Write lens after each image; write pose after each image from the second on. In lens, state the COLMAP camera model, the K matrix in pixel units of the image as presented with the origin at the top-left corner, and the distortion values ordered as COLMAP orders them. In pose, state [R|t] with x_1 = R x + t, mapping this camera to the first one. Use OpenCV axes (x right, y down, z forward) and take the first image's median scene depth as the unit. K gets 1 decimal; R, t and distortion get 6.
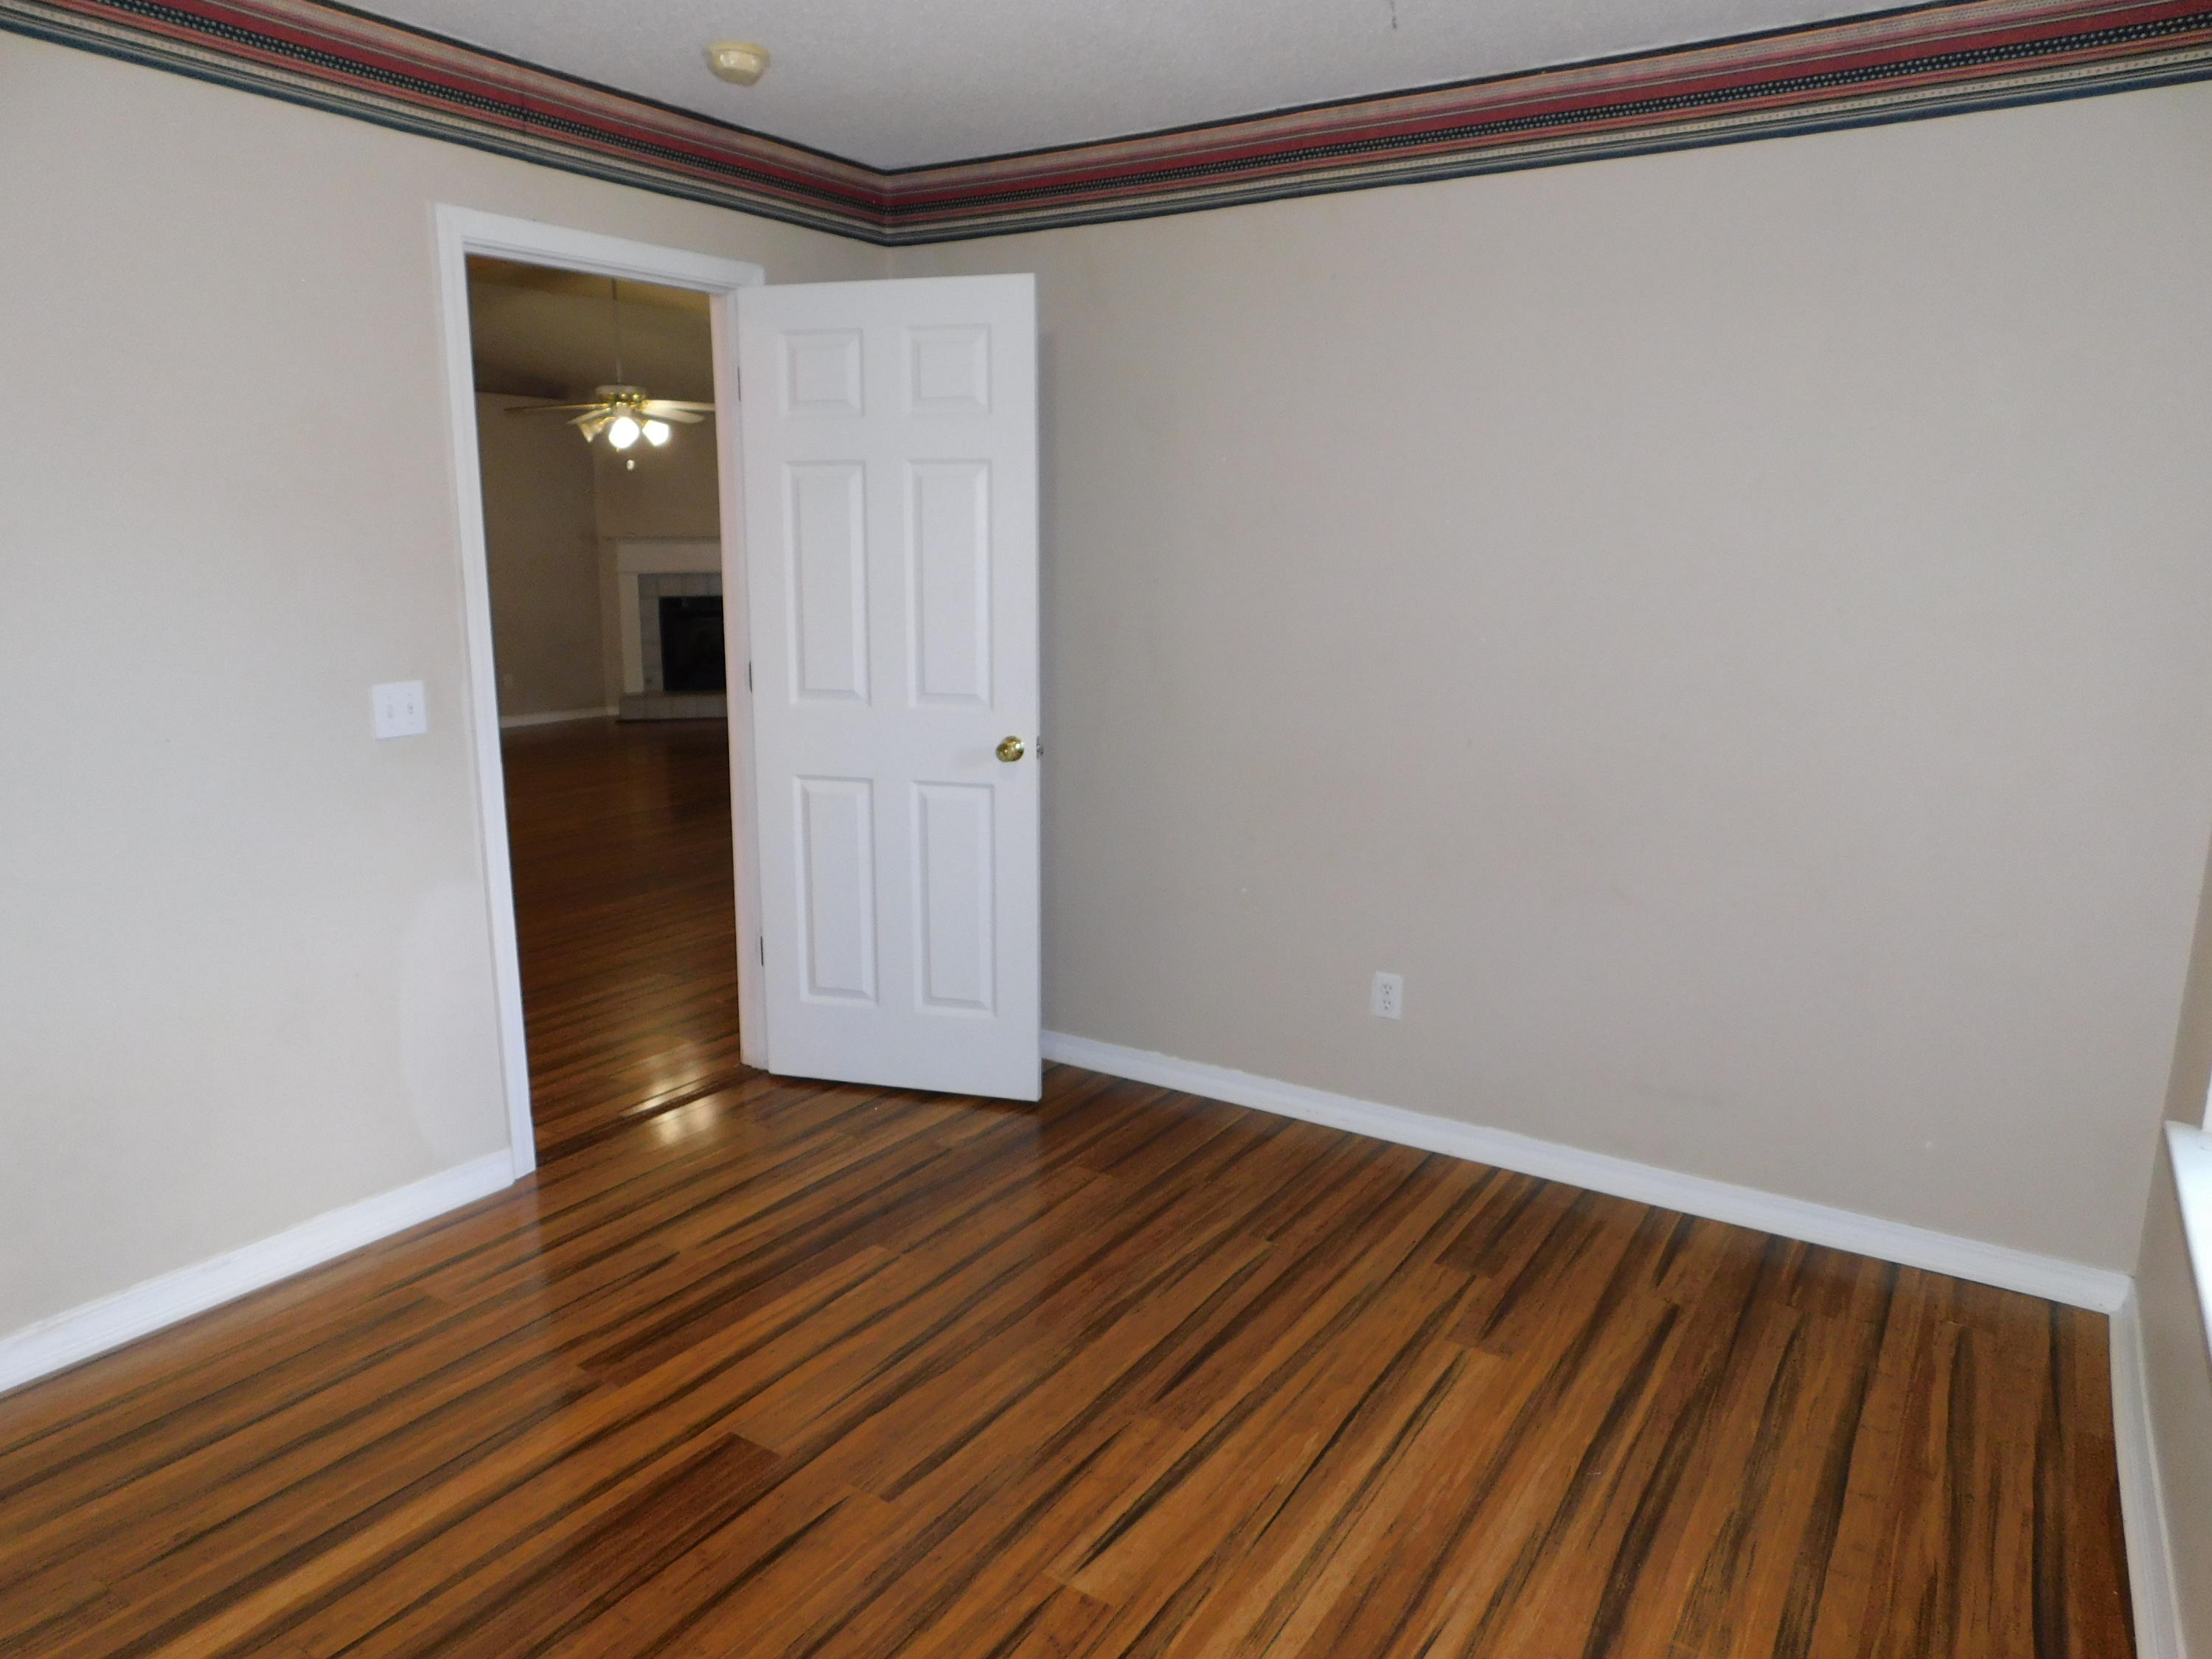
lens RADIAL K [[1483.3, 0, 1106.0], [0, 1483.3, 829.5], [0, 0, 1]] dist [-0.064343, 0.060751]
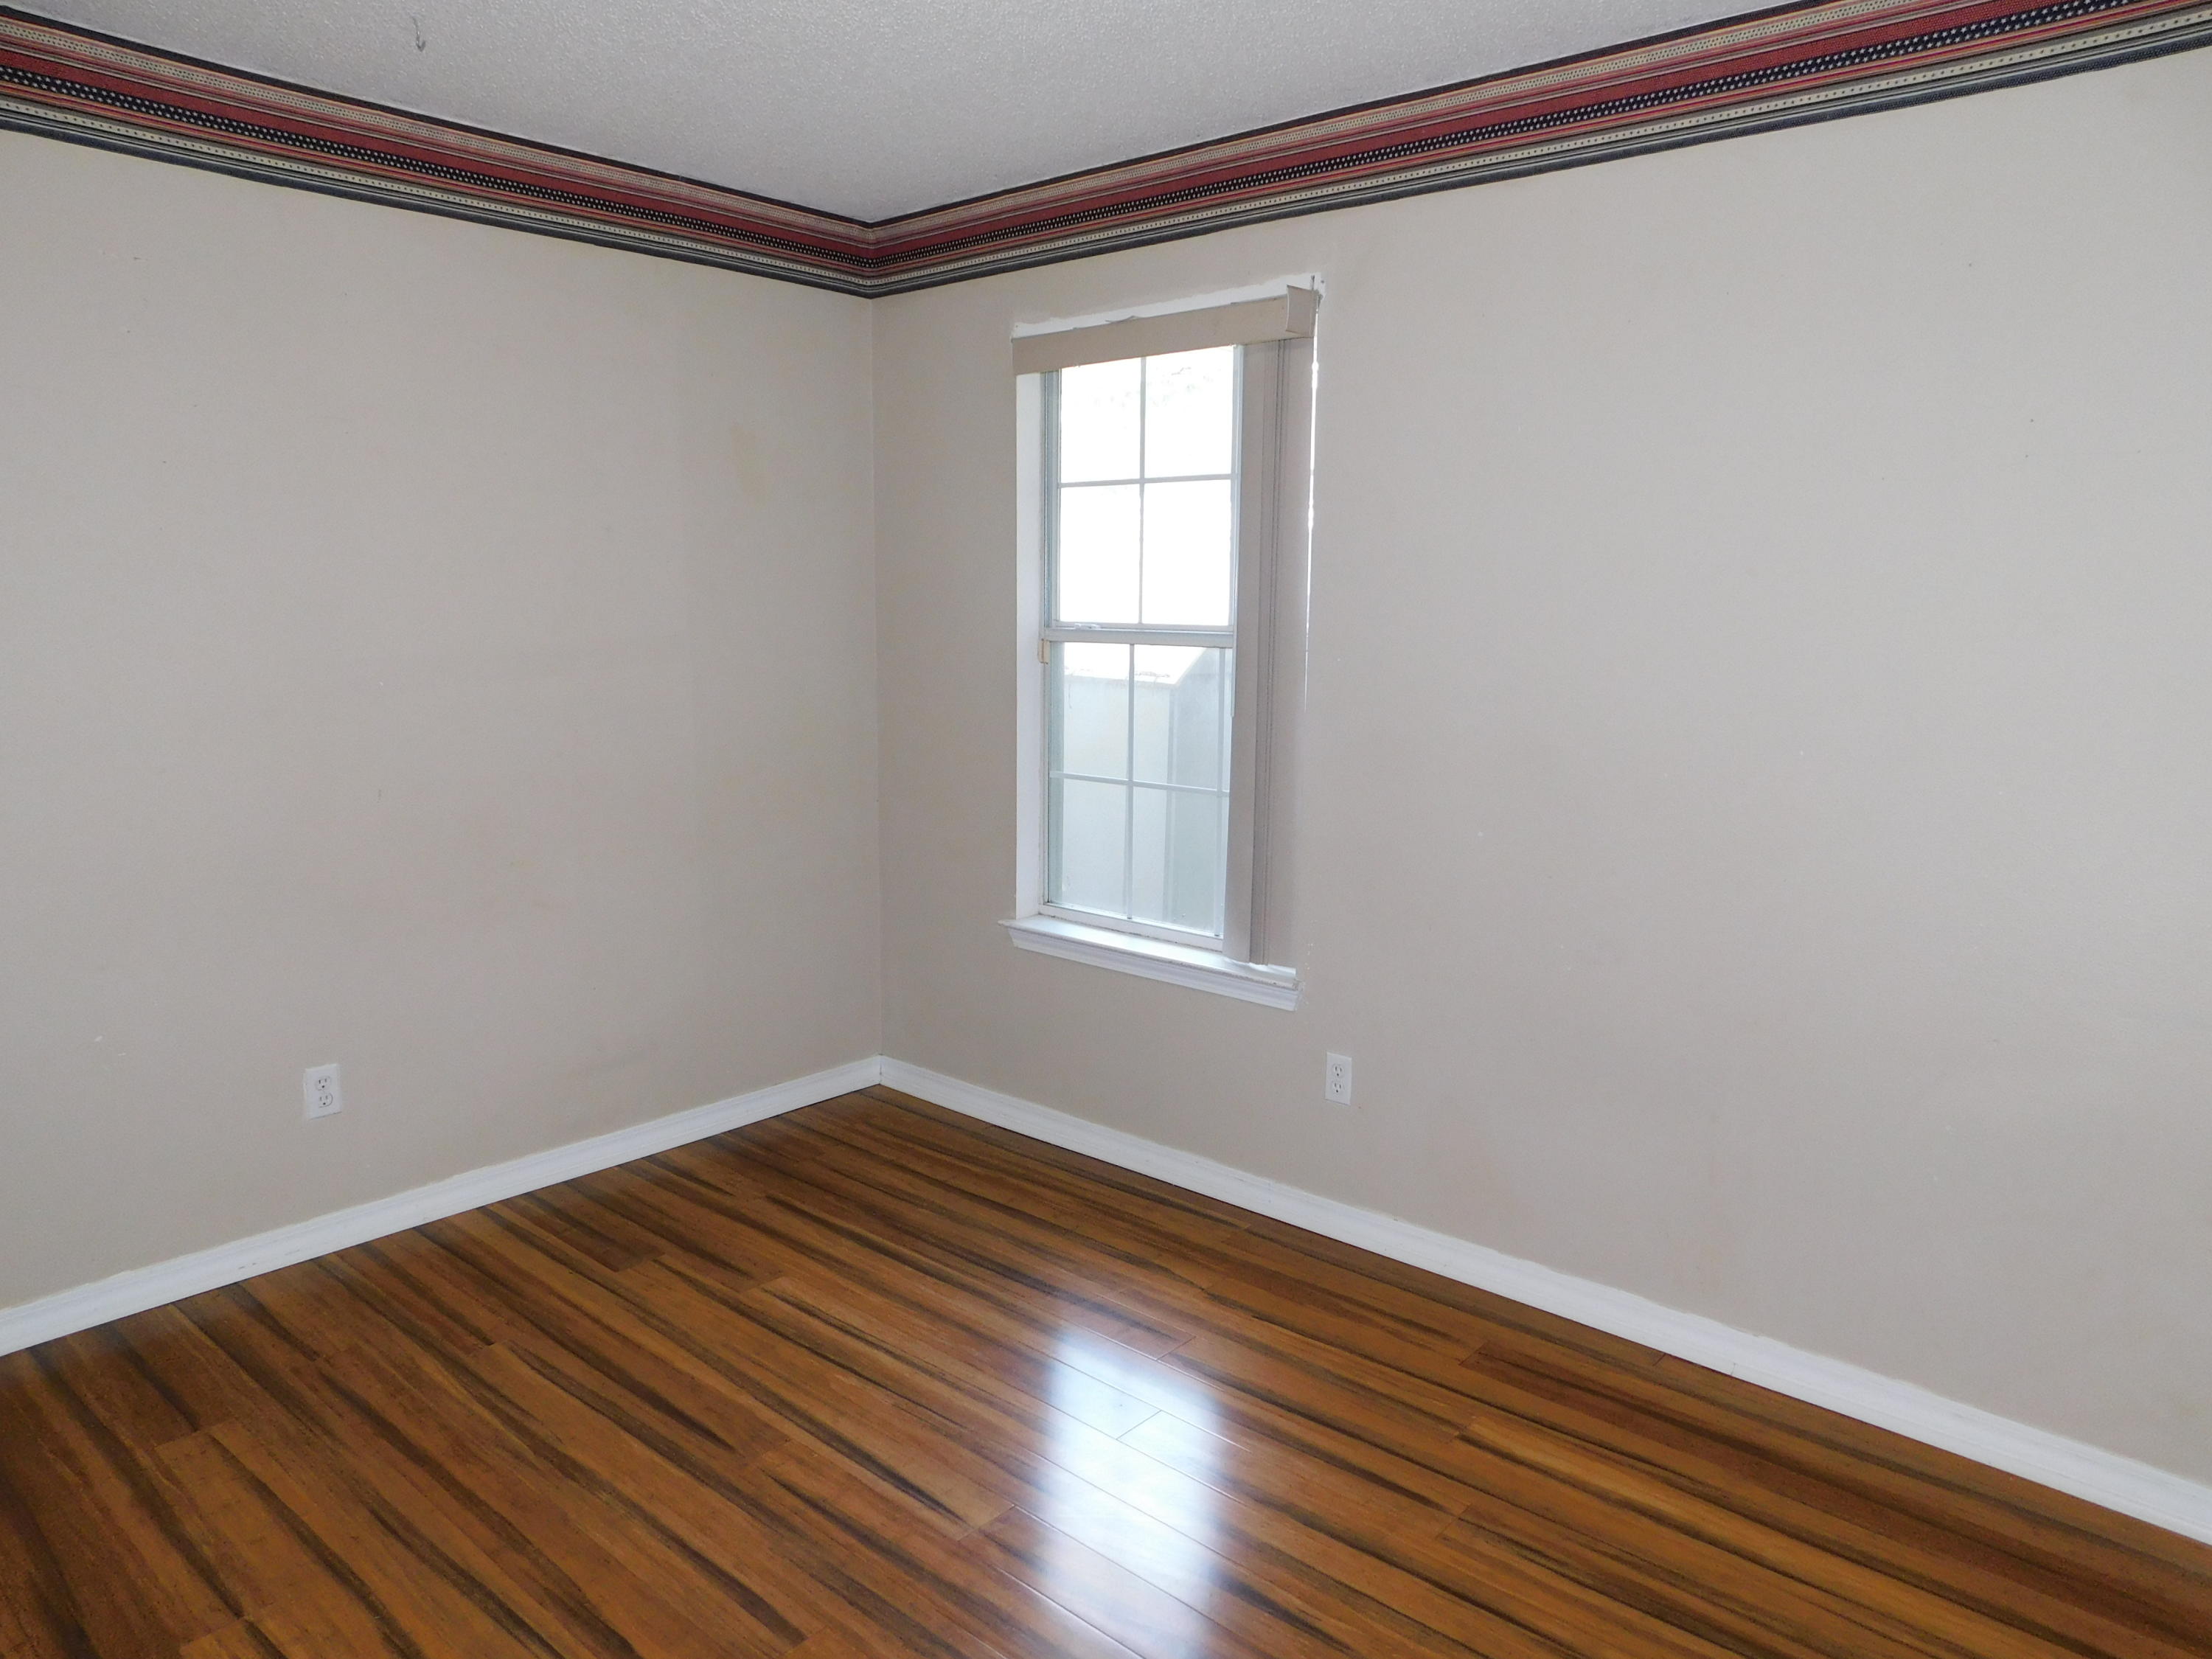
lens RADIAL K [[1483.3, 0, 1106.0], [0, 1483.3, 829.5], [0, 0, 1]] dist [-0.064343, 0.060751]
pose [[0.141509, -0.166800, 0.975783, -0.750159], [0.186934, 0.972471, 0.139124, -0.097493], [-0.972127, 0.162720, 0.168793, 0.477279]]
